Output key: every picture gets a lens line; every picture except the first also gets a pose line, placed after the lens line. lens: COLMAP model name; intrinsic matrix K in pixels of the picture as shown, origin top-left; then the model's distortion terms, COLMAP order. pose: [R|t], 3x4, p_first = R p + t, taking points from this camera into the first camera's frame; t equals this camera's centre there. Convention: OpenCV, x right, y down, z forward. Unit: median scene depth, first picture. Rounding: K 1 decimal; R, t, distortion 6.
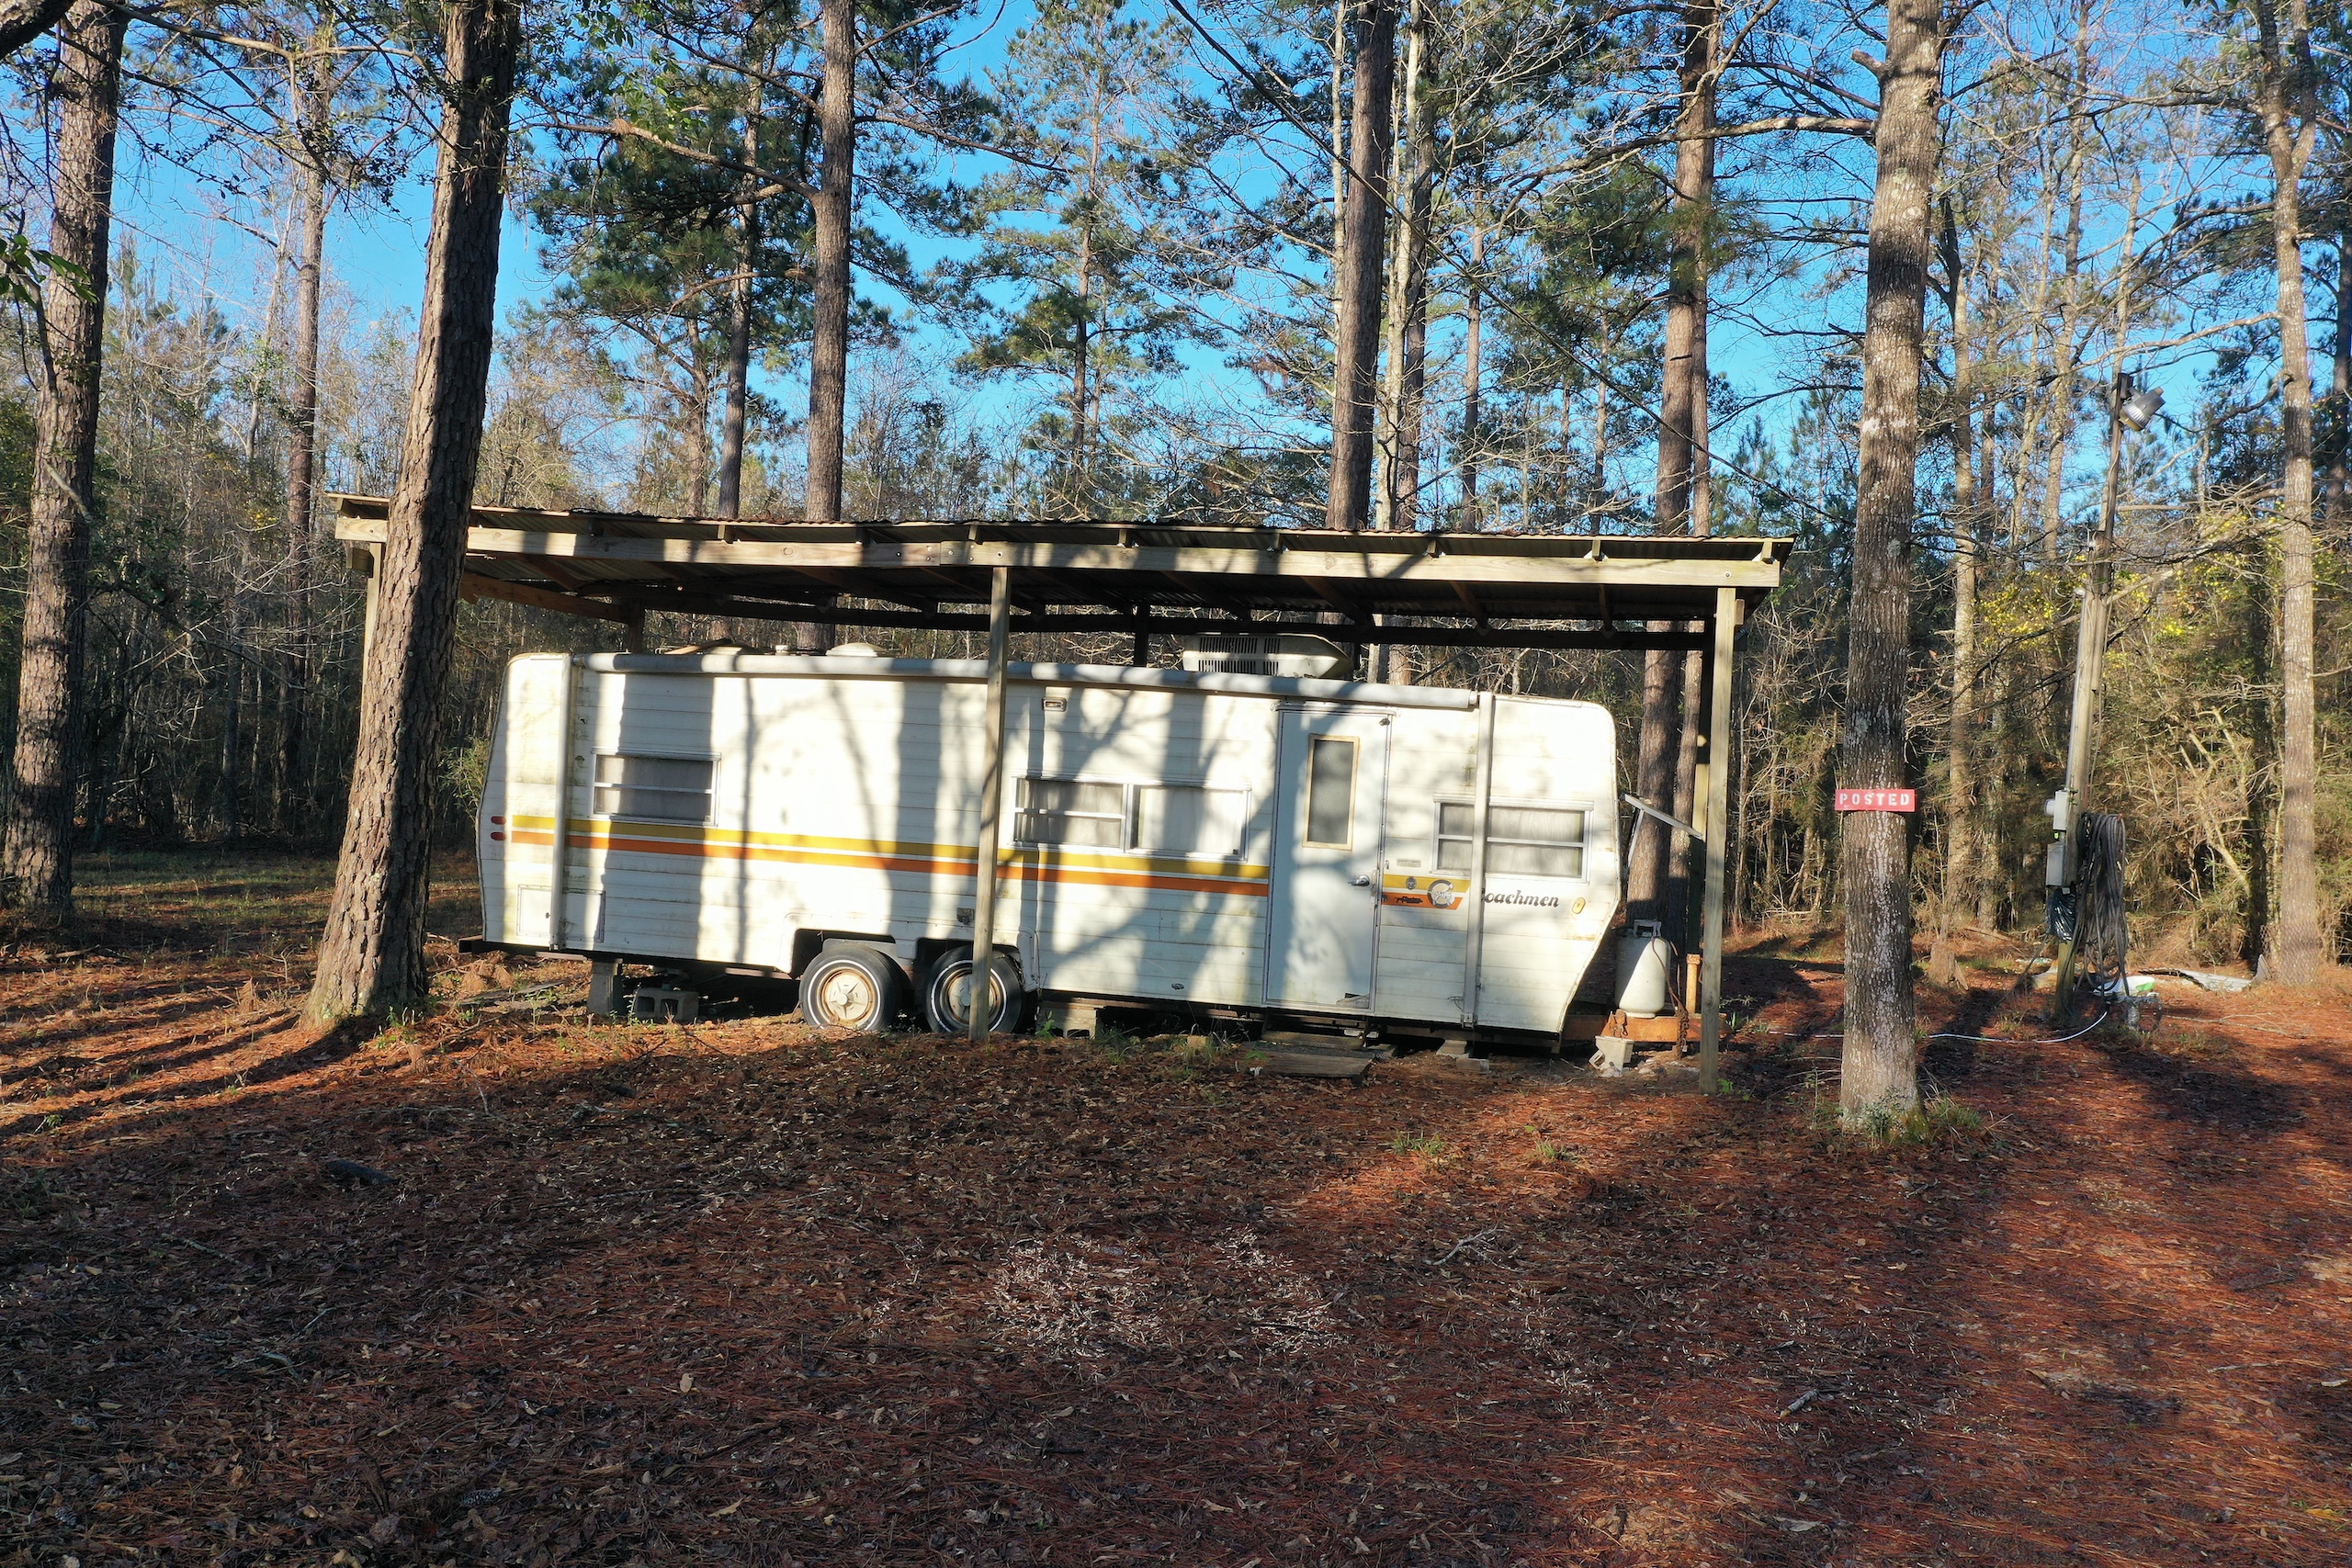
lens RADIAL K [[1865.7, 0, 1174.5], [0, 1865.7, 777.3], [0, 0, 1]] dist [0.008120, 0.002340]
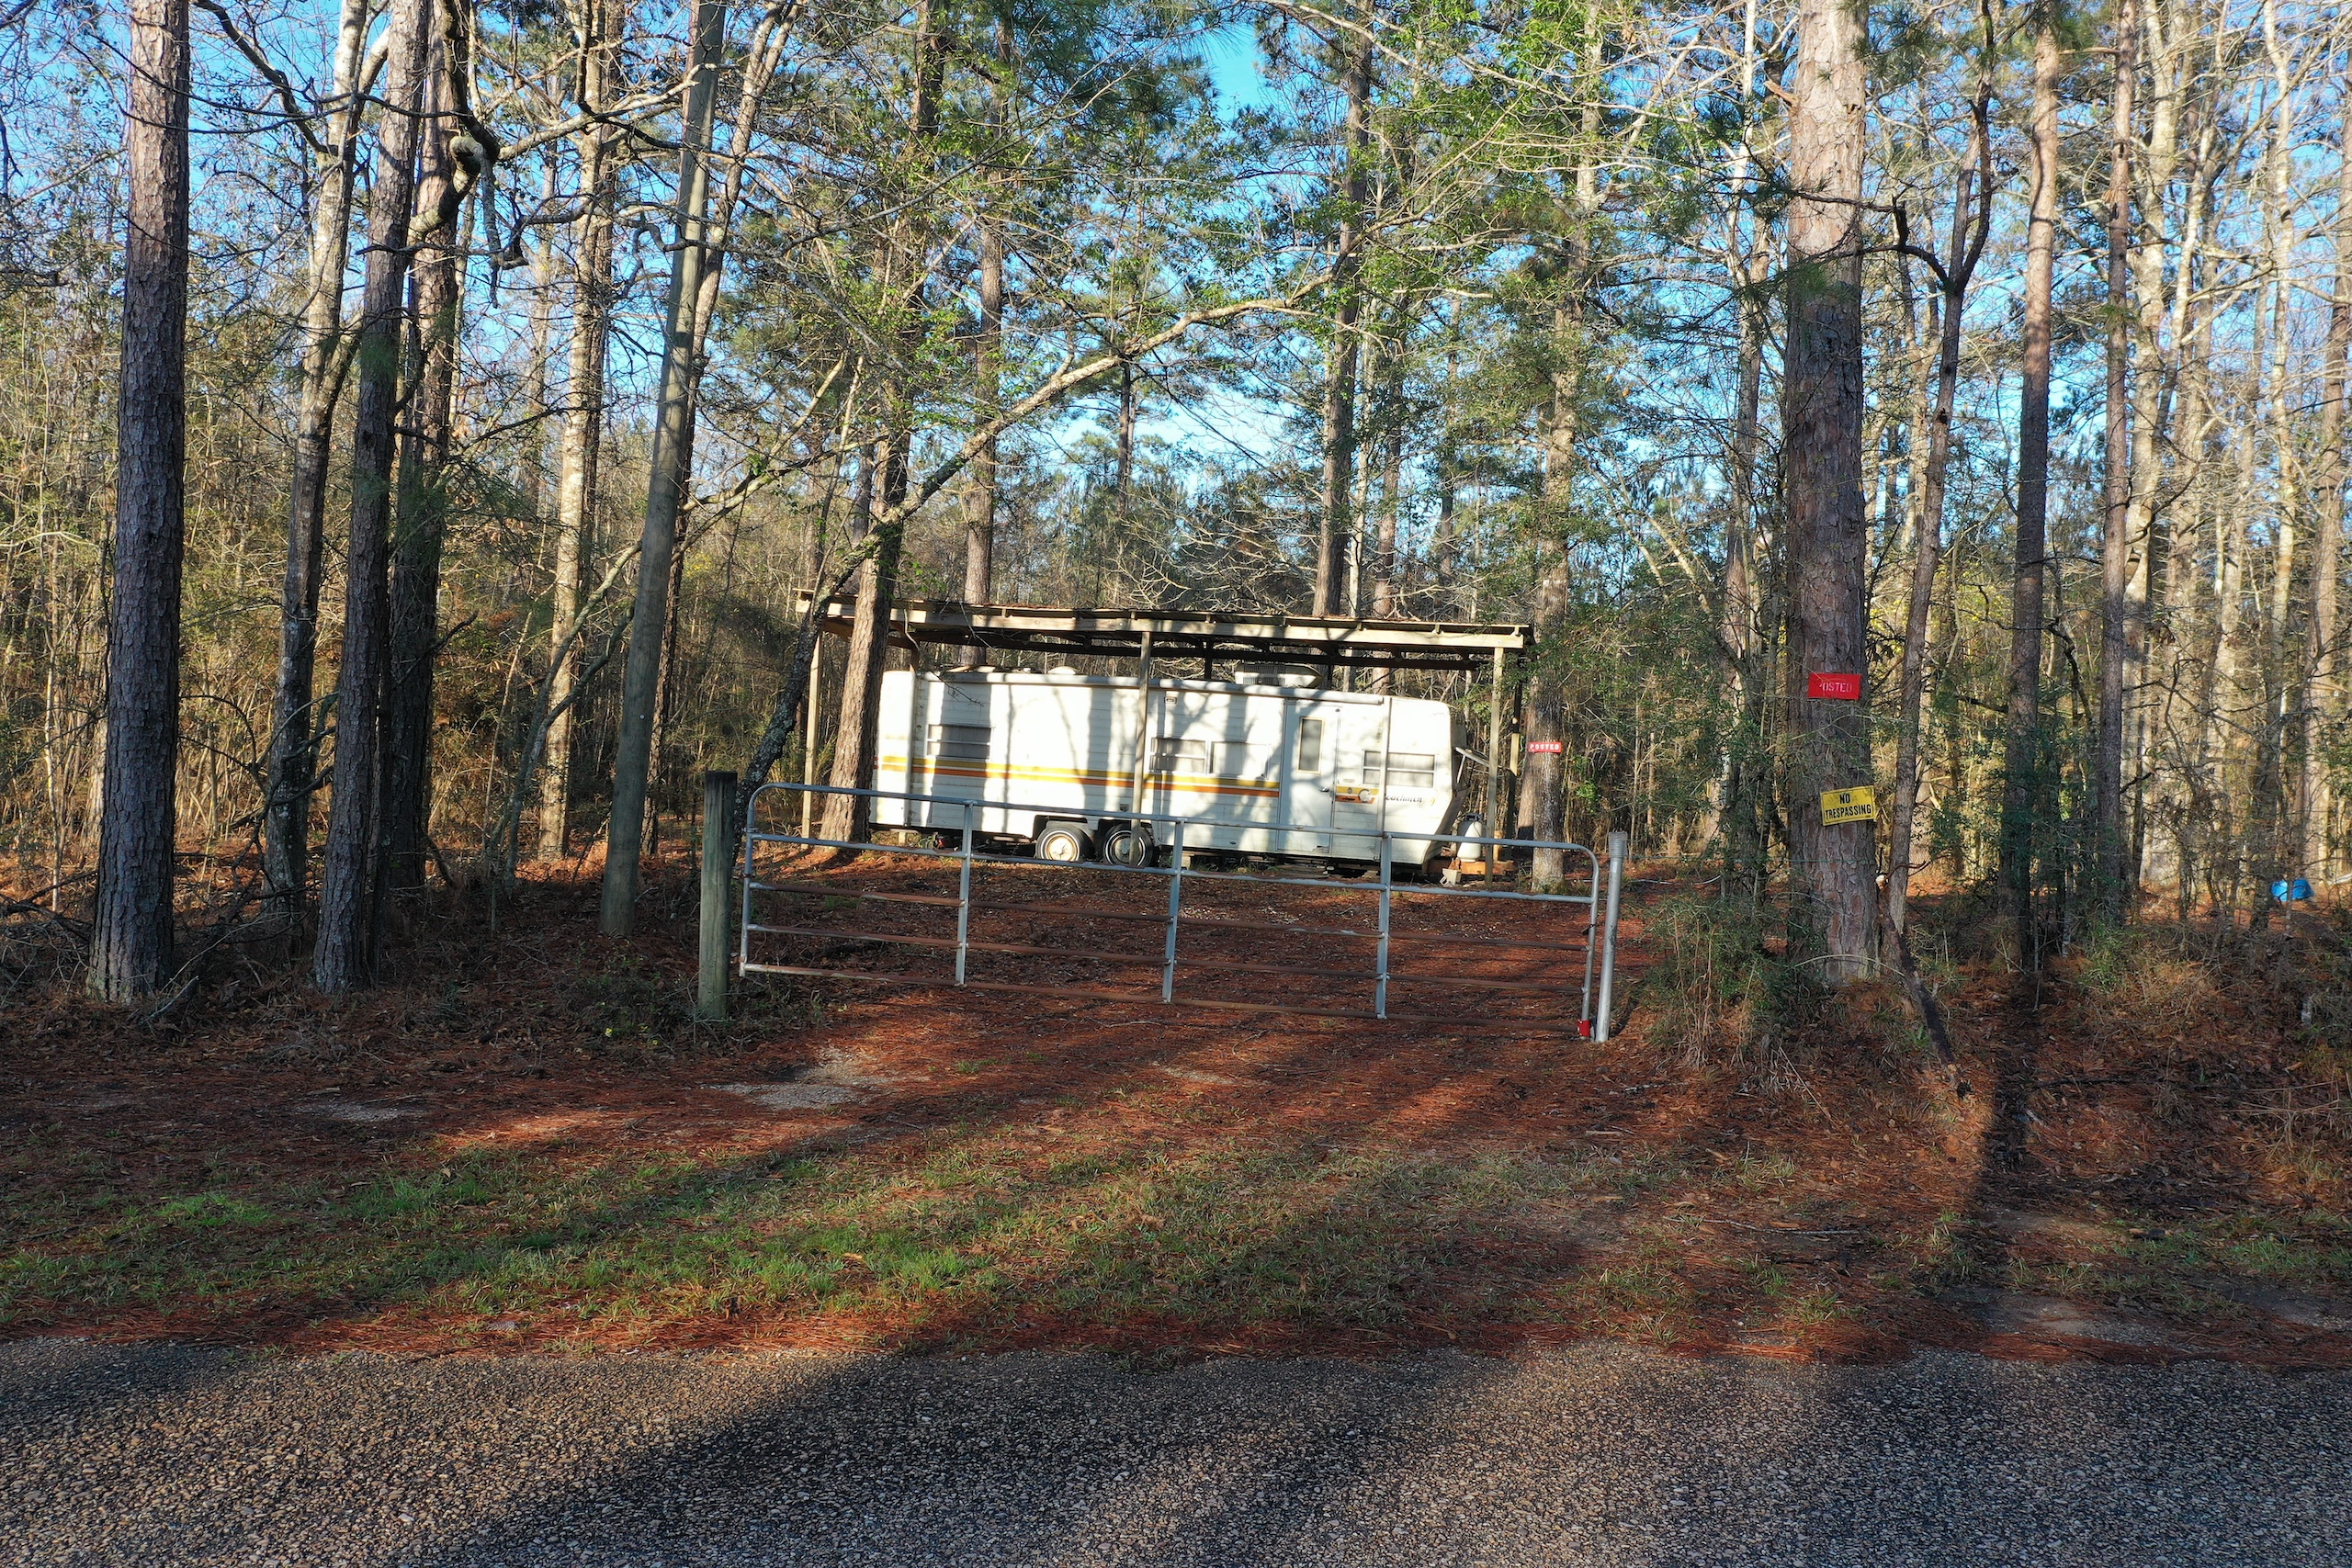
lens RADIAL K [[1865.7, 0, 1174.5], [0, 1865.7, 777.3], [0, 0, 1]] dist [0.008120, 0.002340]
pose [[0.999961, 0.006045, -0.006465, -0.047155], [-0.005971, 0.999918, 0.011295, 0.020417], [0.006533, -0.011256, 0.999915, -0.974807]]
